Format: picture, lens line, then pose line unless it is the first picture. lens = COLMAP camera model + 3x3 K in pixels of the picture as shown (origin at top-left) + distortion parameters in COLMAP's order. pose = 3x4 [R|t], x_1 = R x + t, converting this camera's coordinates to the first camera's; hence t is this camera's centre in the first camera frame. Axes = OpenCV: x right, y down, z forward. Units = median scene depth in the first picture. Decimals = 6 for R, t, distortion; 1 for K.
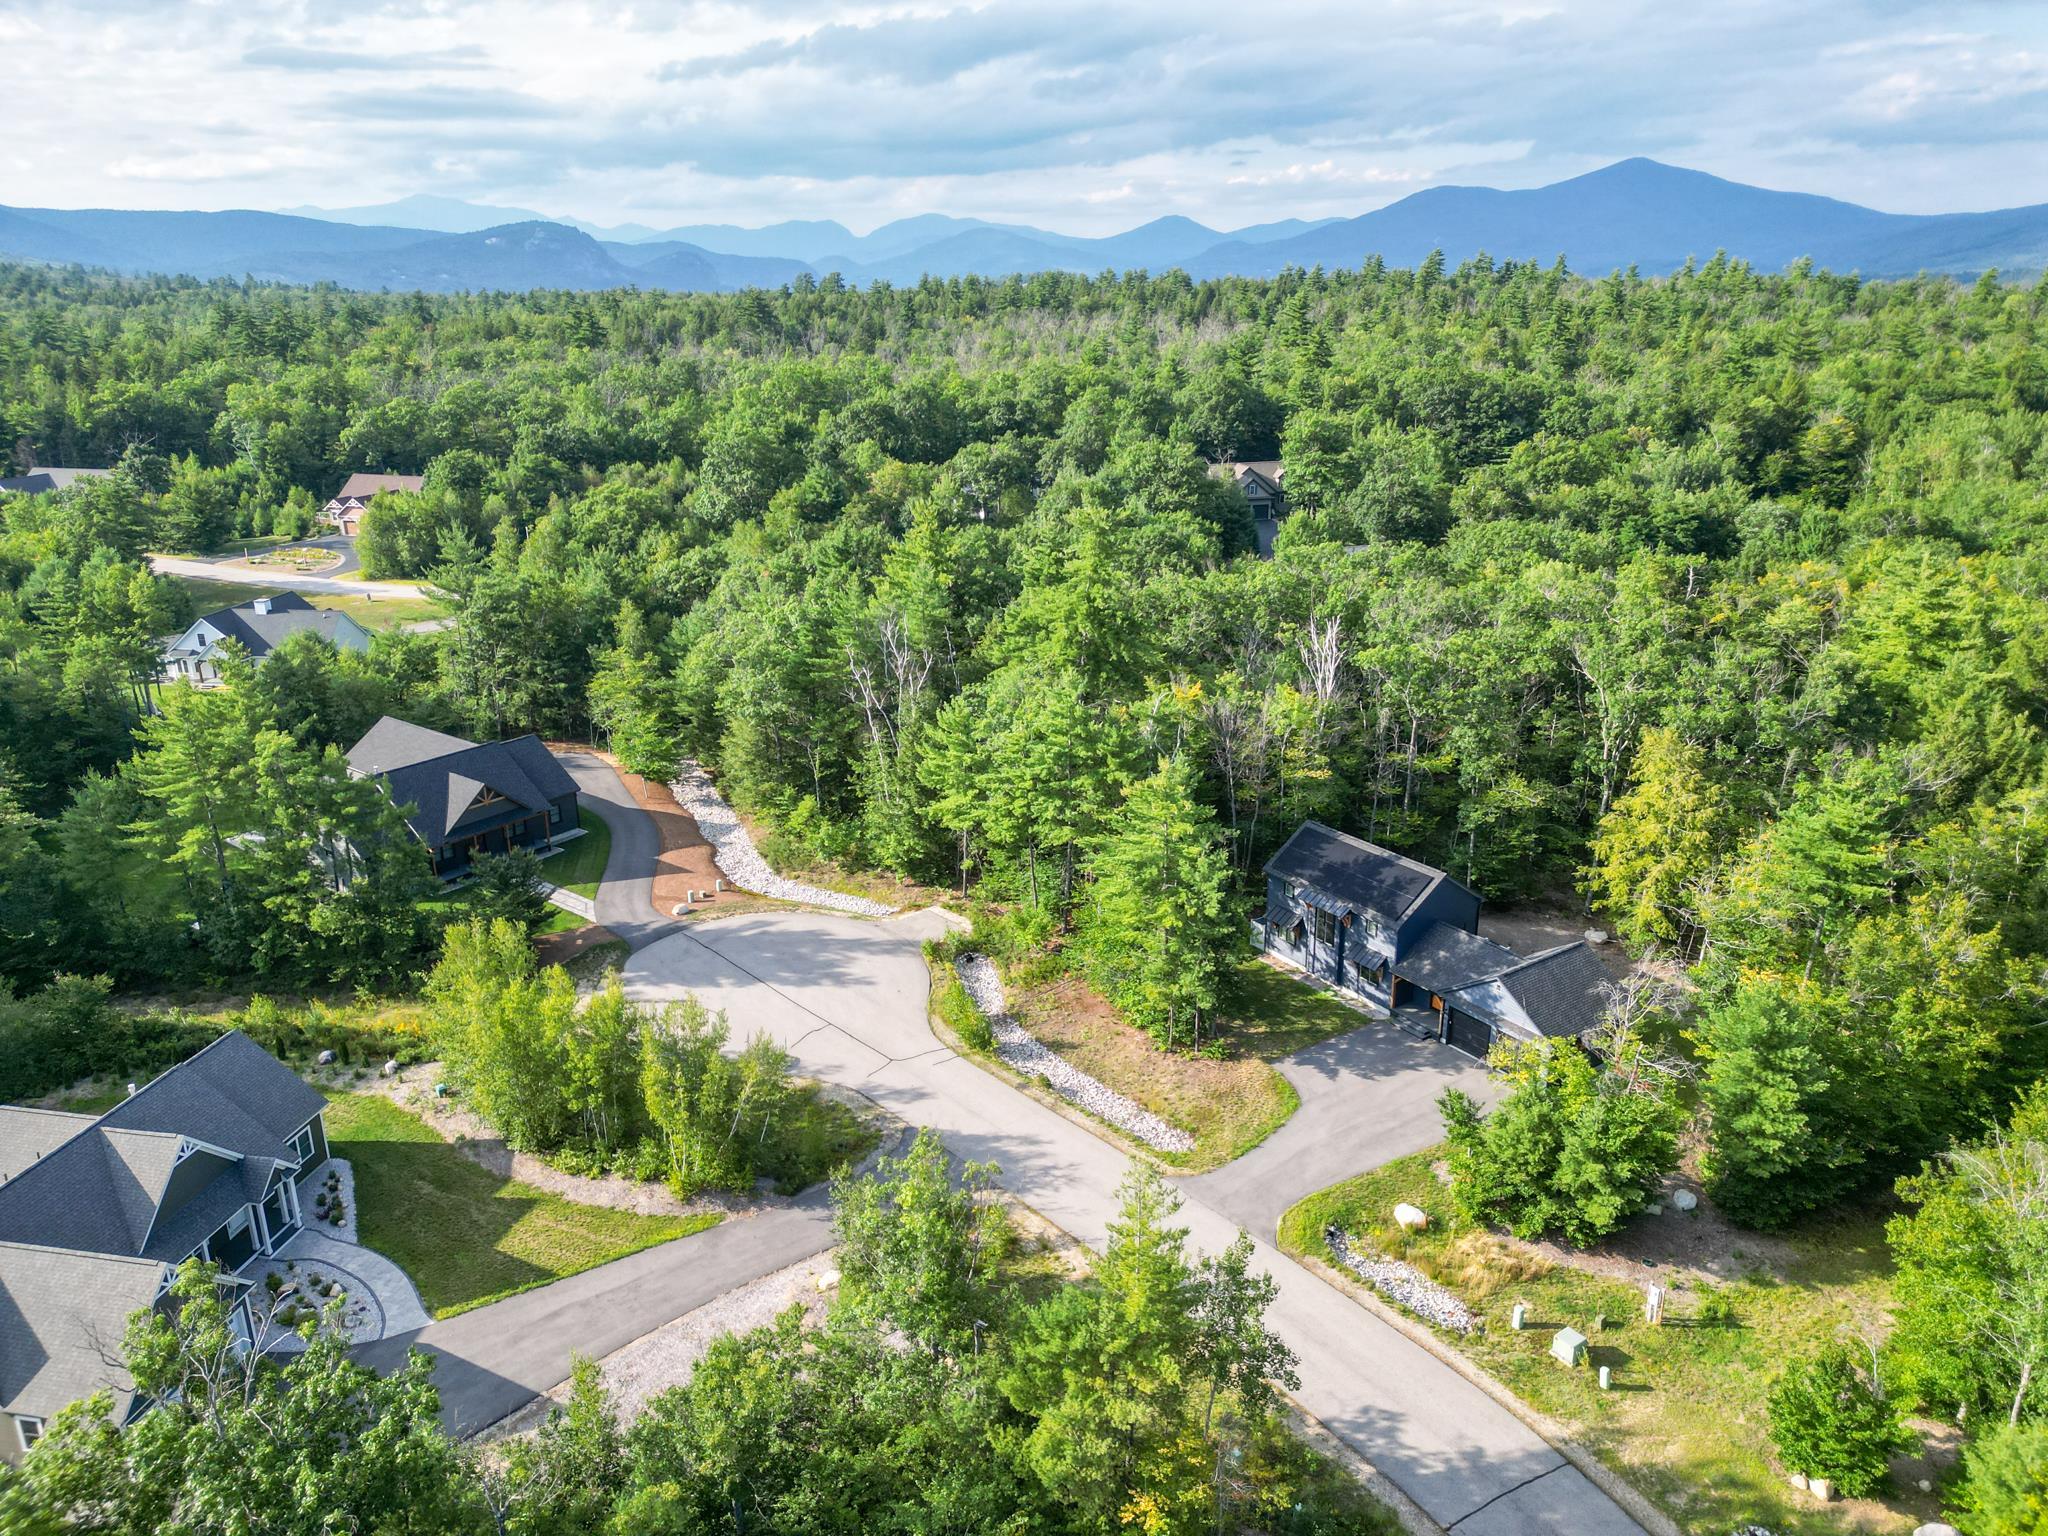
lens RADIAL K [[1438.8, 0, 1020.5], [0, 1438.8, 758.8], [0, 0, 1]] dist [0.054952, -0.044507]
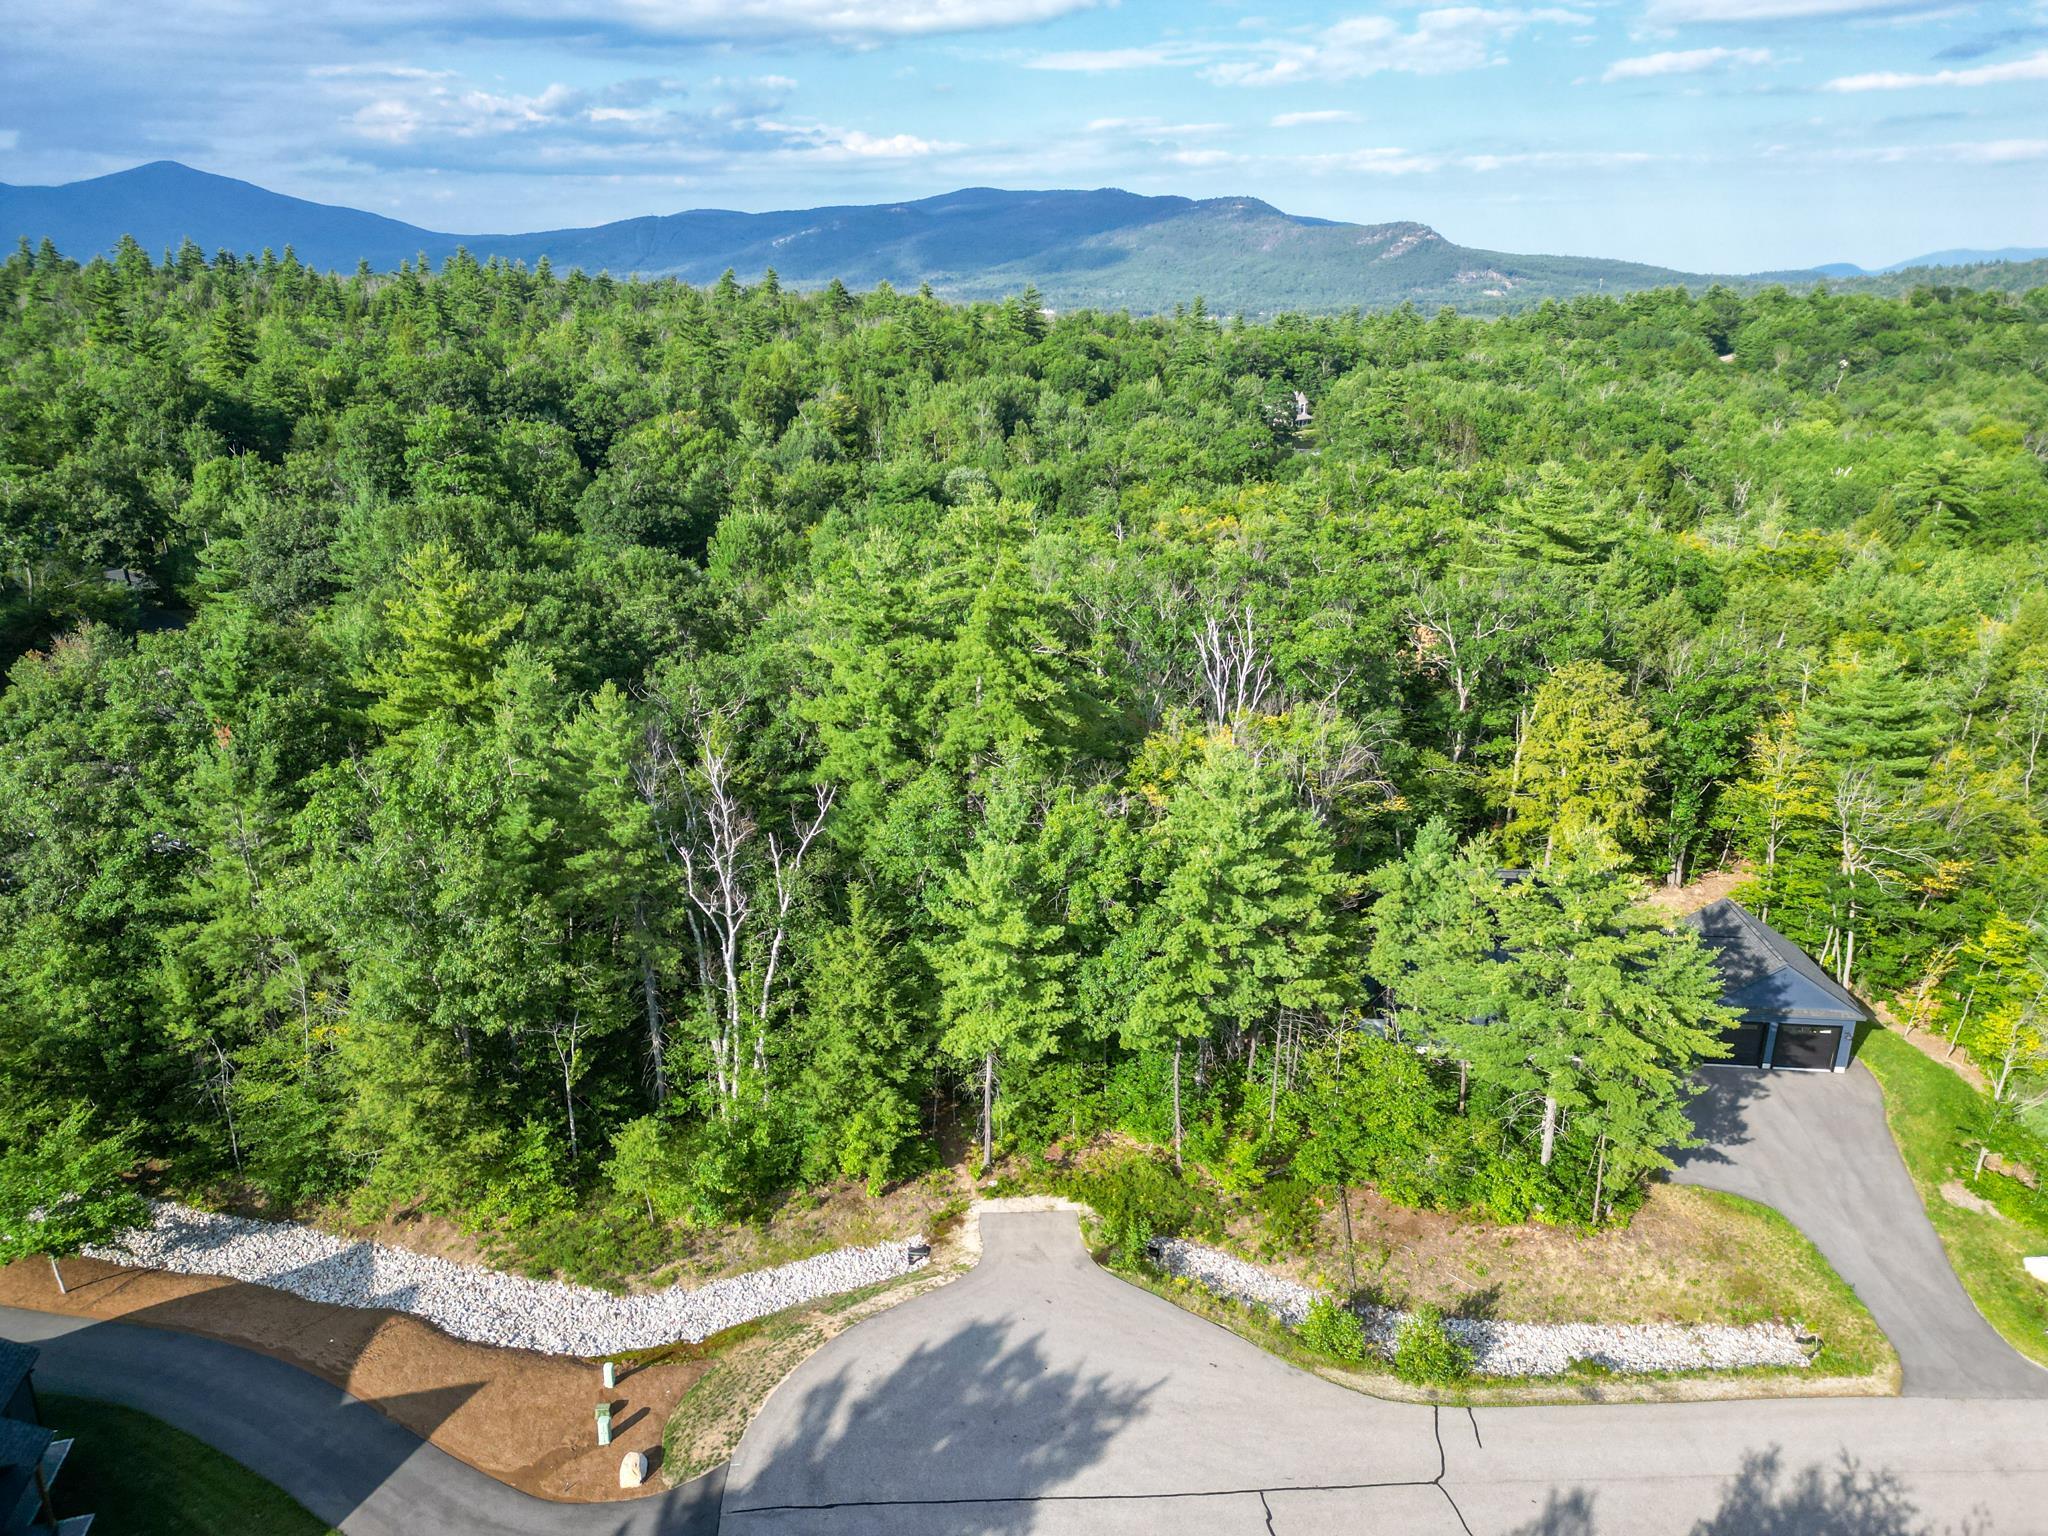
lens RADIAL K [[1438.8, 0, 1021.5], [0, 1438.8, 780.8], [0, 0, 1]] dist [0.054952, -0.044507]
pose [[0.635710, -0.242703, 0.732781, -0.234711], [0.239632, 0.964435, 0.111542, -0.066164], [-0.733791, 0.104689, 0.671261, 0.312290]]
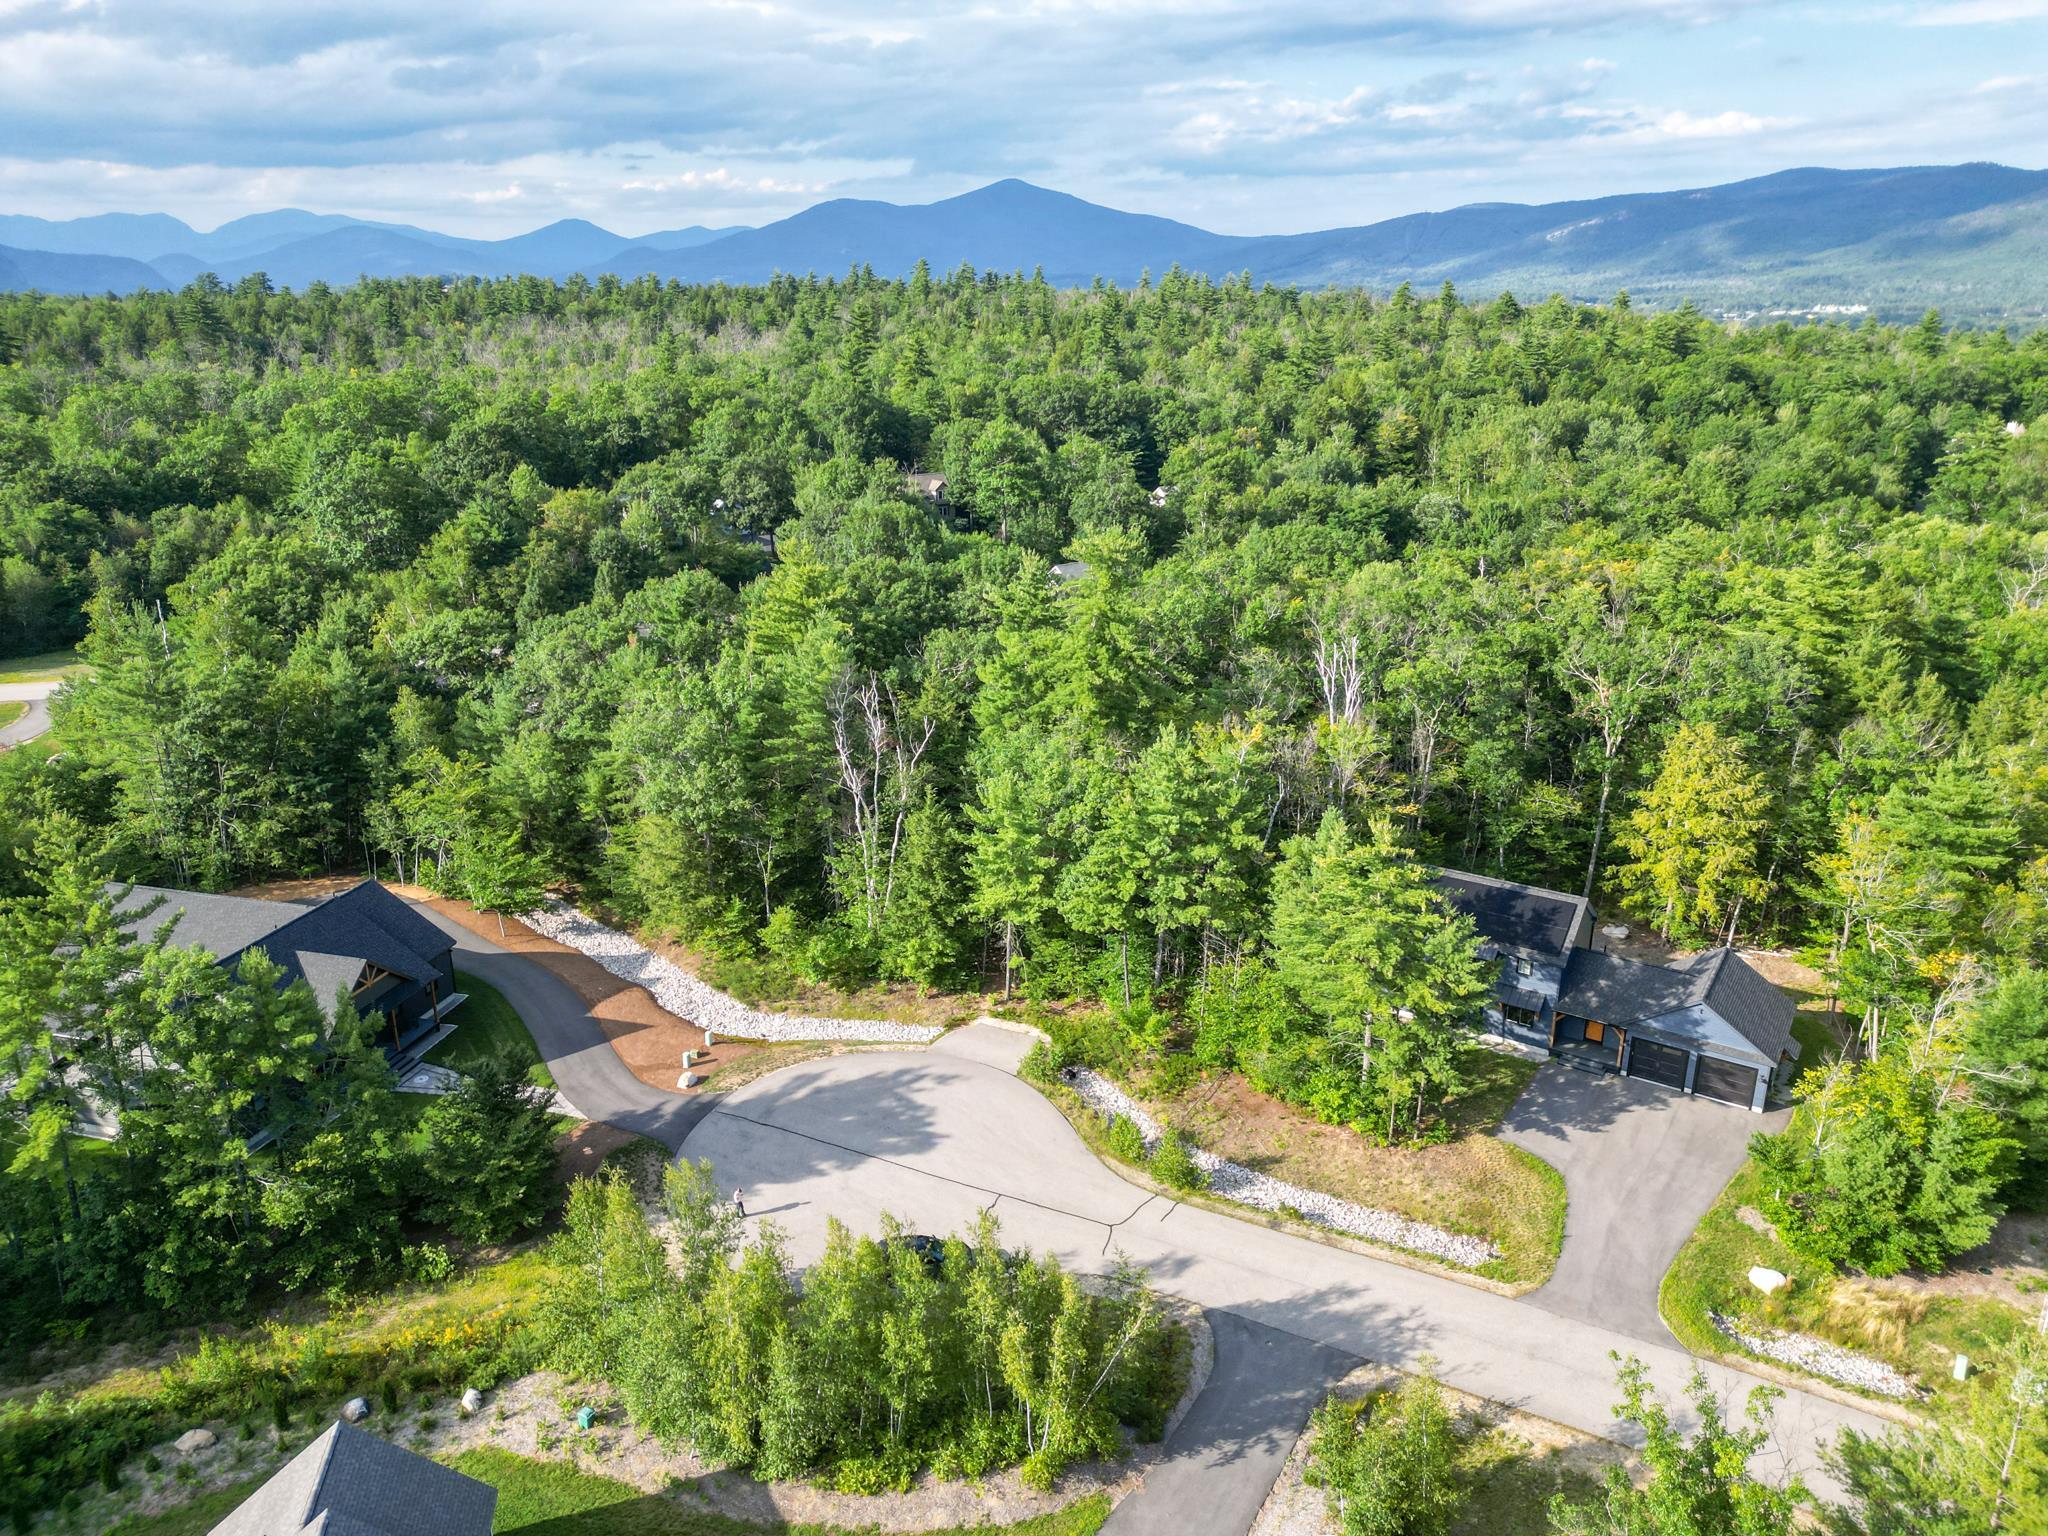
lens RADIAL K [[1438.8, 0, 1016.4], [0, 1438.8, 760.7], [0, 0, 1]] dist [0.054952, -0.044507]
pose [[0.927074, -0.112894, 0.357476, -0.176615], [0.114272, 0.993298, 0.017342, -0.032226], [-0.357038, 0.024772, 0.933761, 0.107454]]
